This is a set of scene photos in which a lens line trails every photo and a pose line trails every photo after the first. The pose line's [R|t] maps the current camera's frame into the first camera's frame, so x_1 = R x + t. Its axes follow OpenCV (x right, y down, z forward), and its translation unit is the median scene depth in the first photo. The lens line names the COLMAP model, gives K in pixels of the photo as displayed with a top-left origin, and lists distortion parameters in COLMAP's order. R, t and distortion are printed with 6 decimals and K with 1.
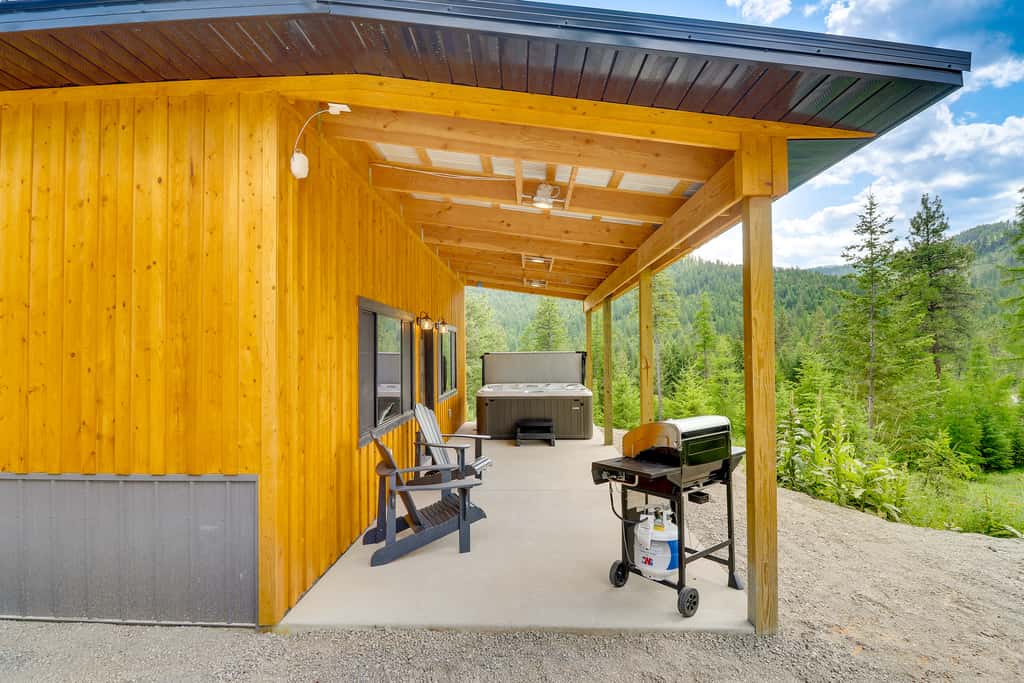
lens RADIAL K [[489.8, 0, 512.6], [0, 489.8, 346.7], [0, 0, 1]] dist [0.010896, -0.013712]
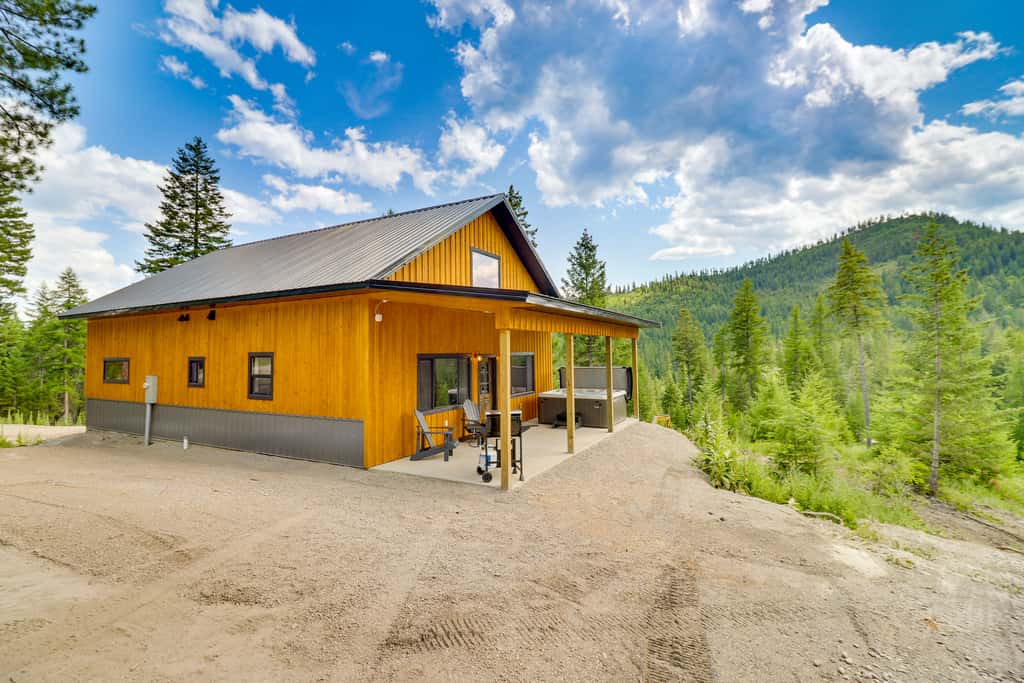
lens RADIAL K [[489.8, 0, 523.2], [0, 489.8, 339.0], [0, 0, 1]] dist [0.010896, -0.013712]
pose [[0.888954, -0.003348, -0.457985, 1.055612], [0.004681, 0.999987, 0.001774, -0.149897], [0.457973, -0.003721, 0.888958, -0.764962]]
